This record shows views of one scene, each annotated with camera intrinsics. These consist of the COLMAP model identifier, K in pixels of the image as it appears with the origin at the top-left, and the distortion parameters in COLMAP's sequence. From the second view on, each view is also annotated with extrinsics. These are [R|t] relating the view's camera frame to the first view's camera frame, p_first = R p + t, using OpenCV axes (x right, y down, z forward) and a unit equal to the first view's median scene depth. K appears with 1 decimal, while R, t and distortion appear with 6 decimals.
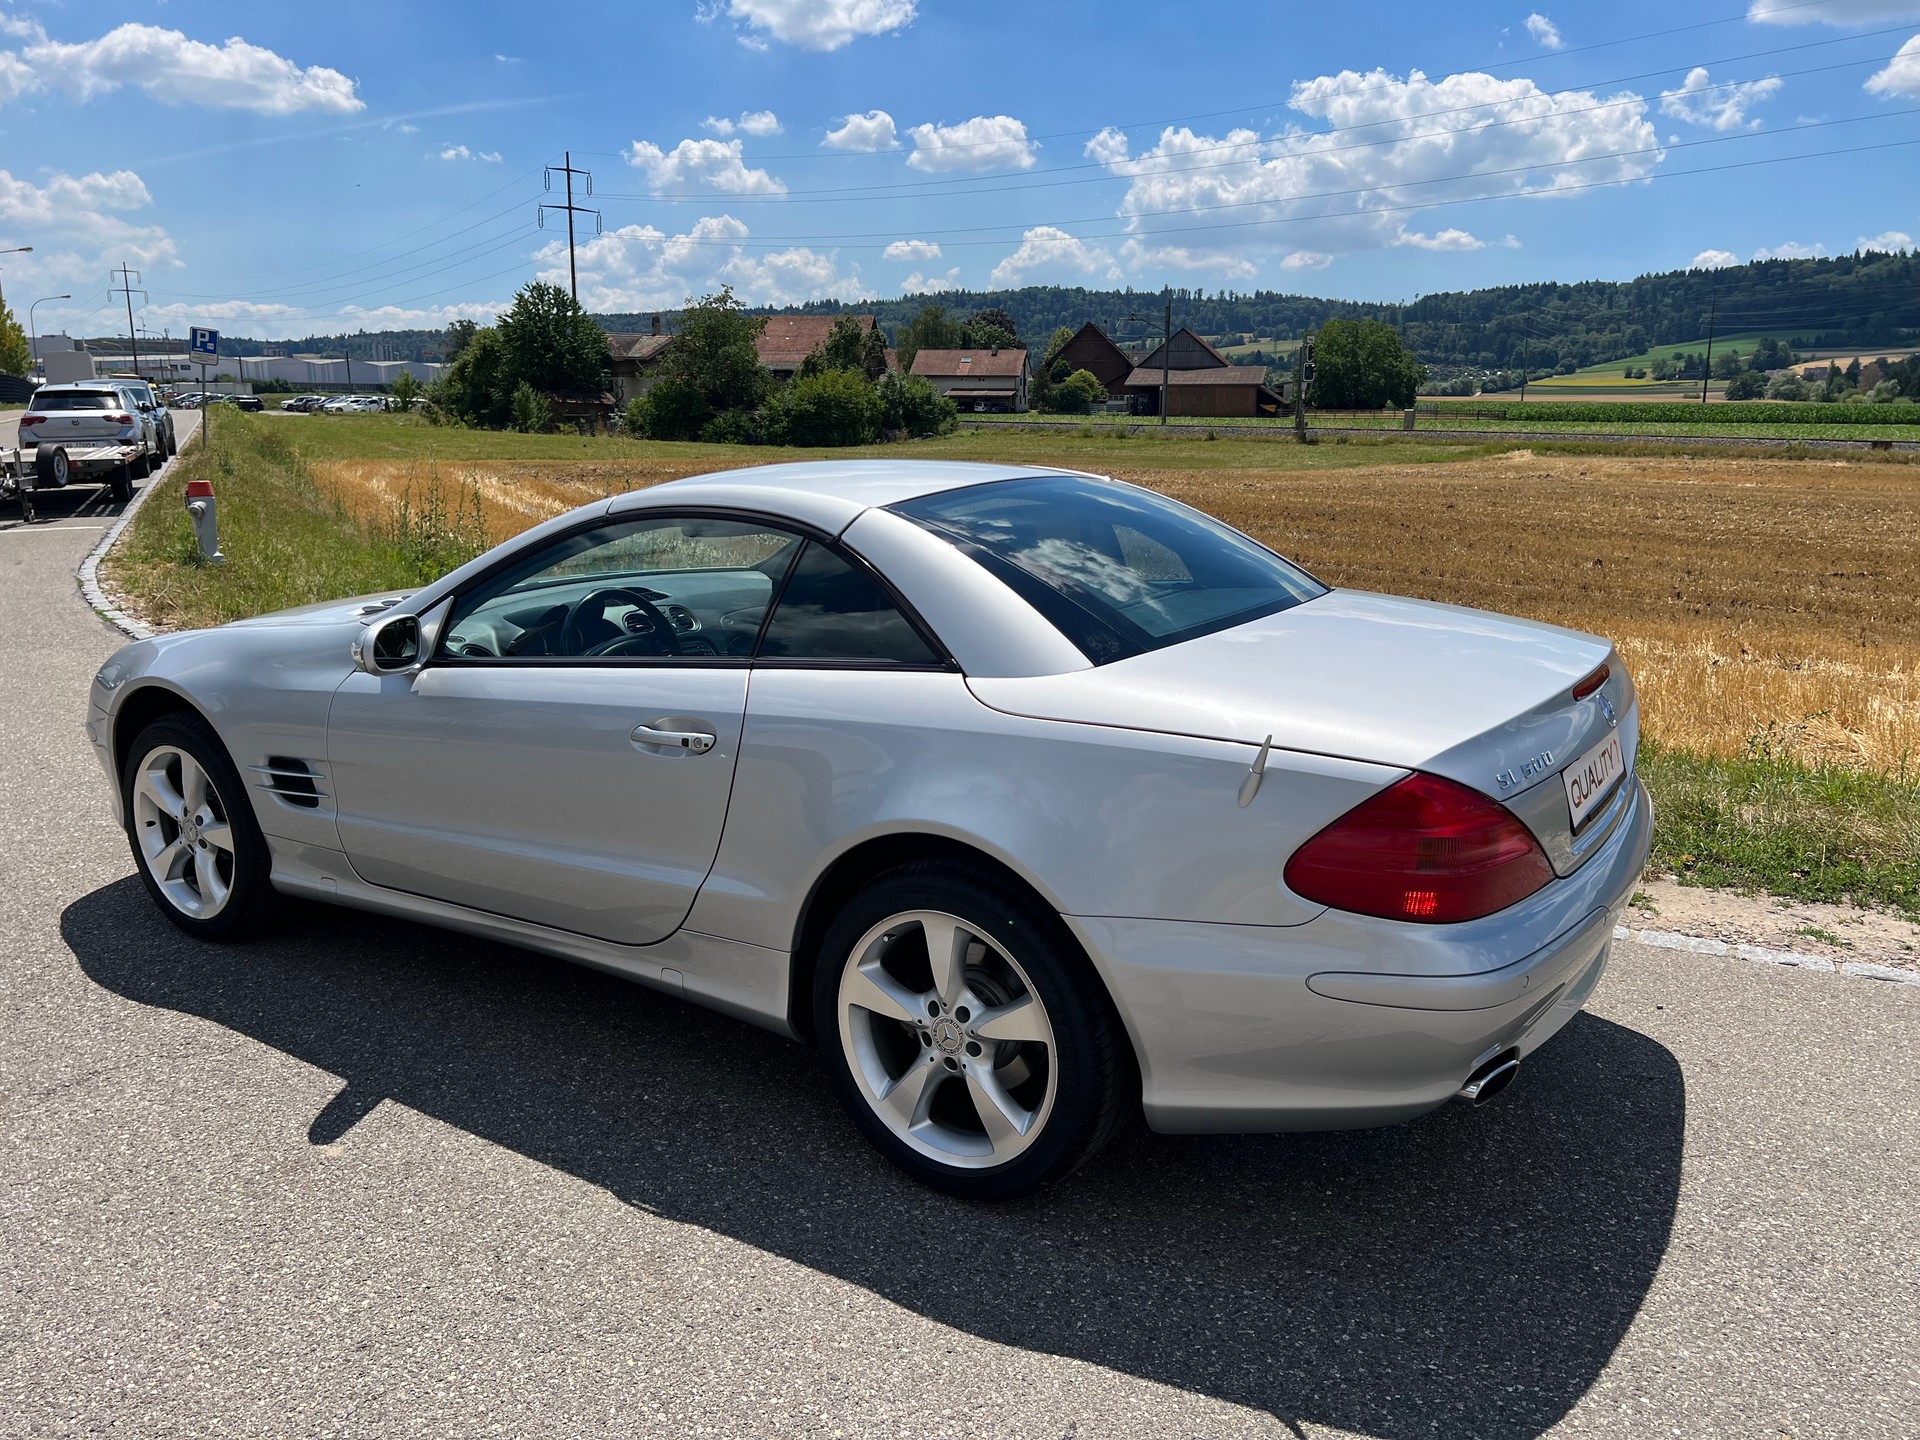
lens RADIAL K [[1449.1, 0, 973.1], [0, 1449.1, 736.2], [0, 0, 1]] dist [0.054527, -0.061049]
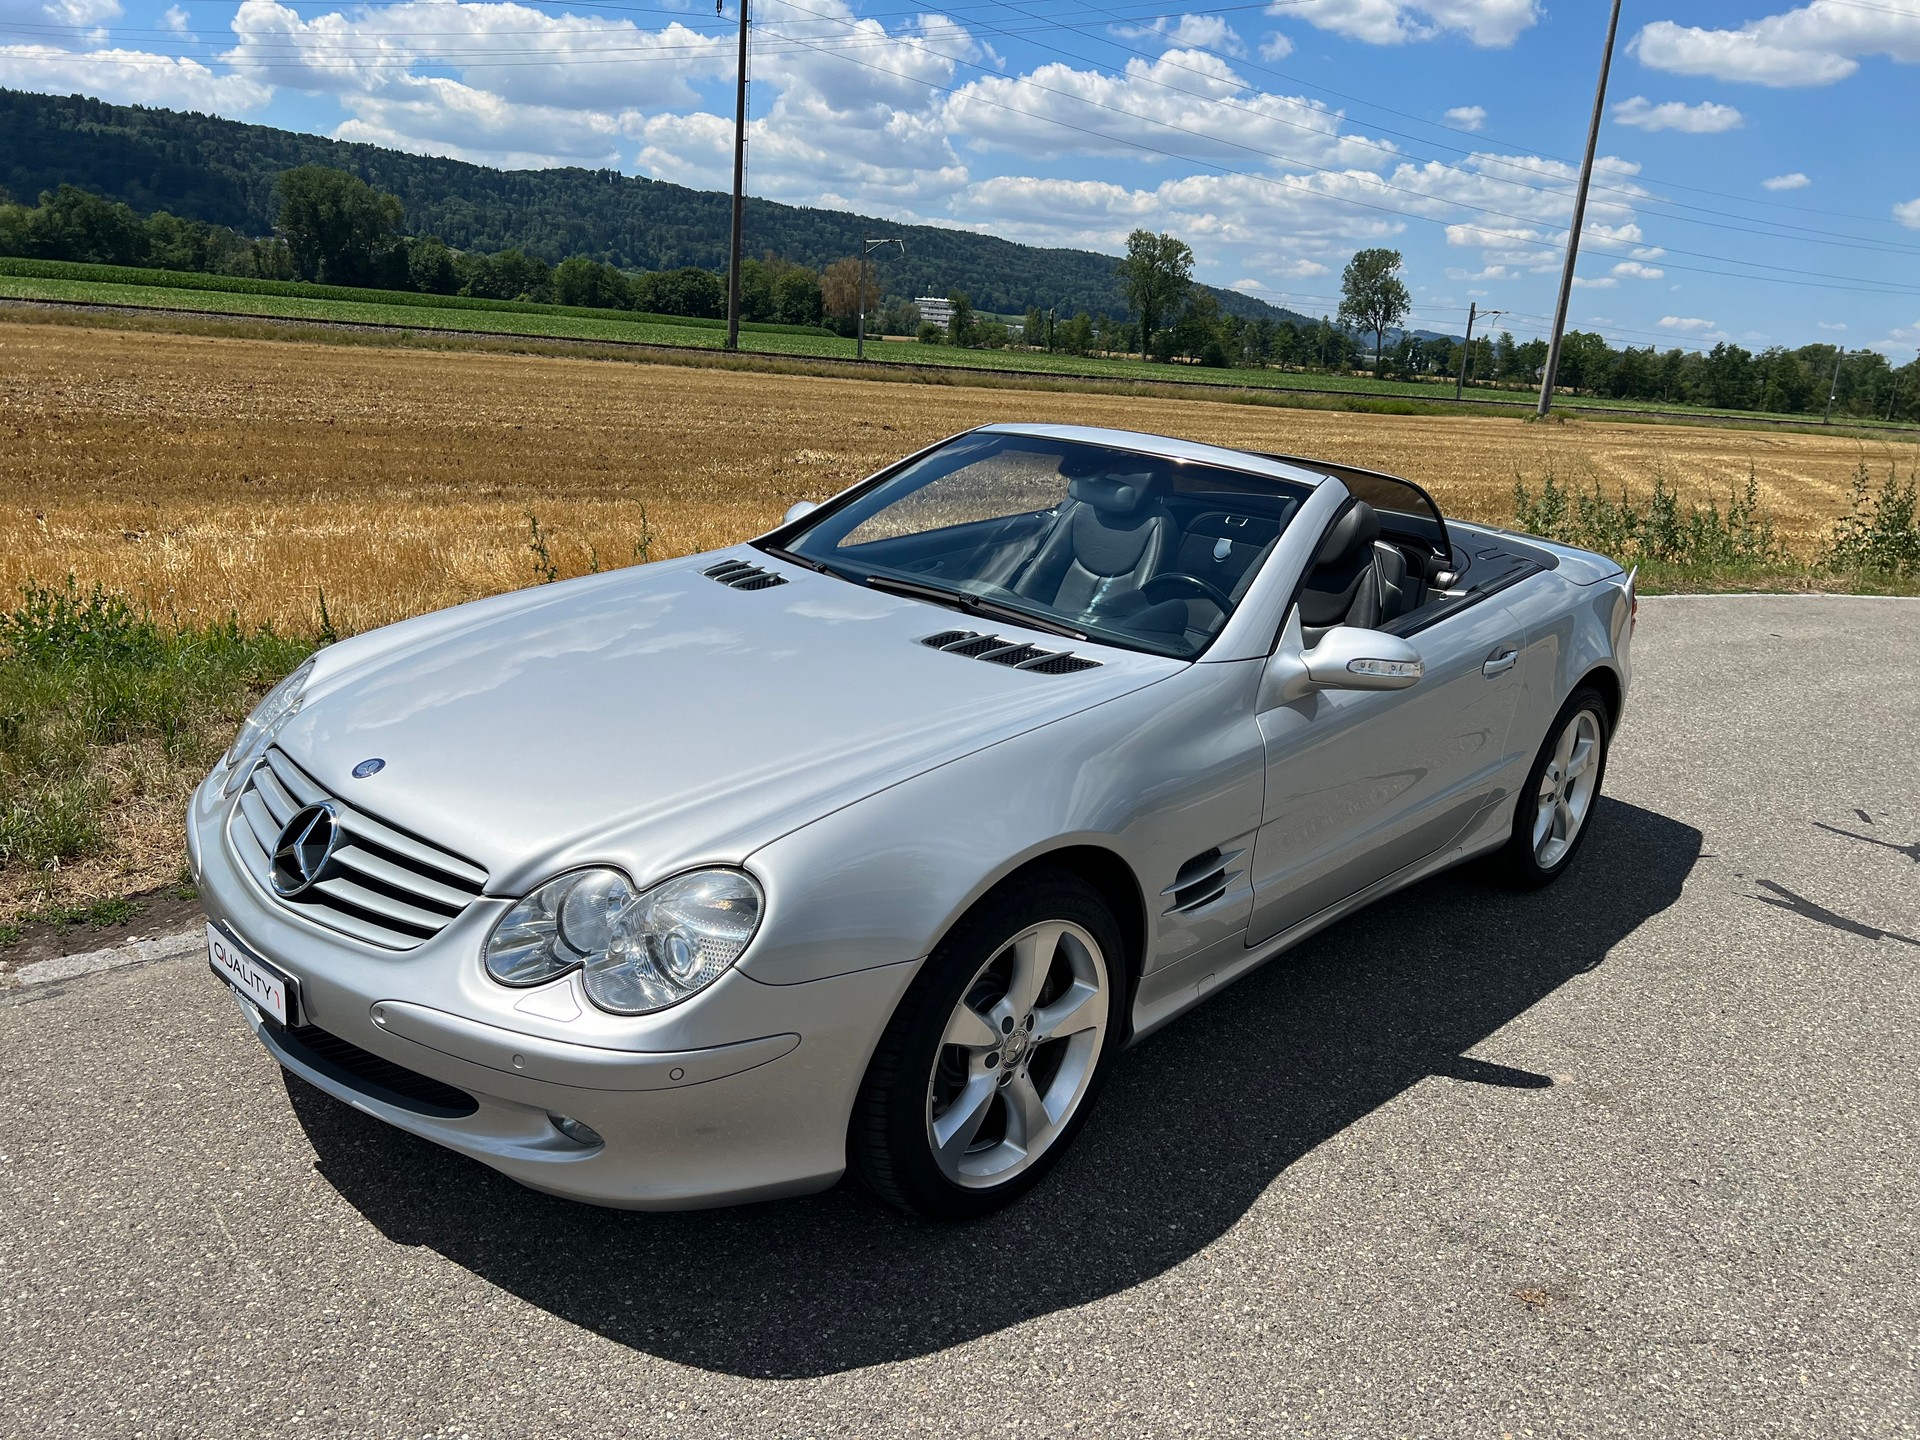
lens RADIAL K [[1449.1, 0, 951.7], [0, 1449.1, 735.6], [0, 0, 1]] dist [0.054527, -0.061049]
pose [[0.163228, -0.255305, 0.952983, -0.075493], [0.146795, 0.961470, 0.232435, -0.014821], [-0.975606, 0.101953, 0.194417, 0.060479]]
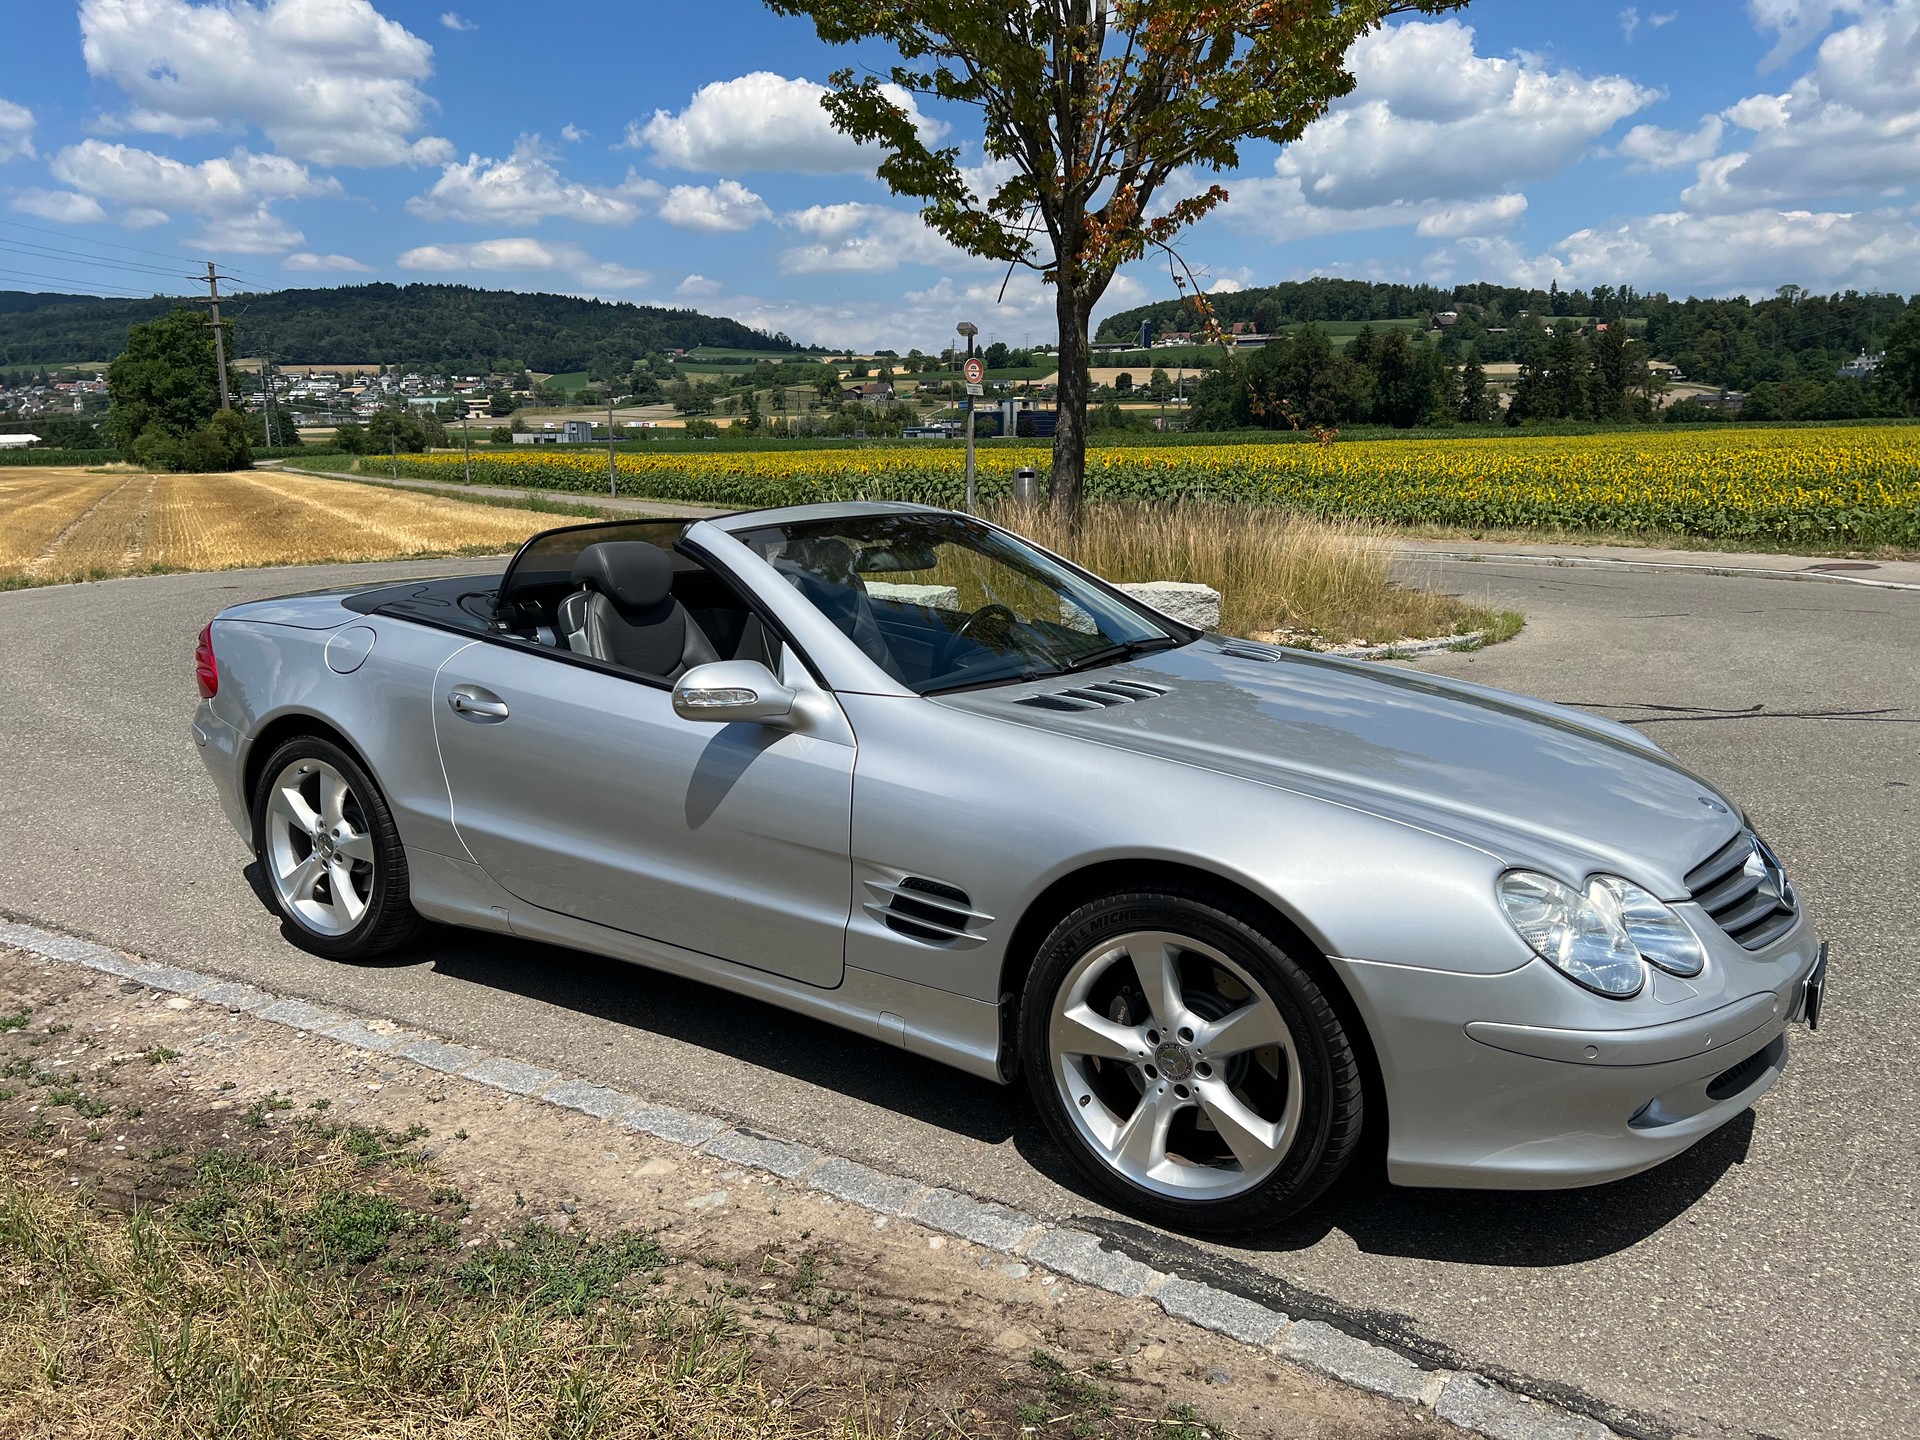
lens RADIAL K [[1449.1, 0, 952.7], [0, 1449.1, 733.5], [0, 0, 1]] dist [0.054527, -0.061049]
pose [[-0.999953, 0.009563, -0.001726, -0.013748], [0.007978, 0.909307, 0.416049, -0.029224], [0.005548, 0.416016, -0.909341, 0.127604]]
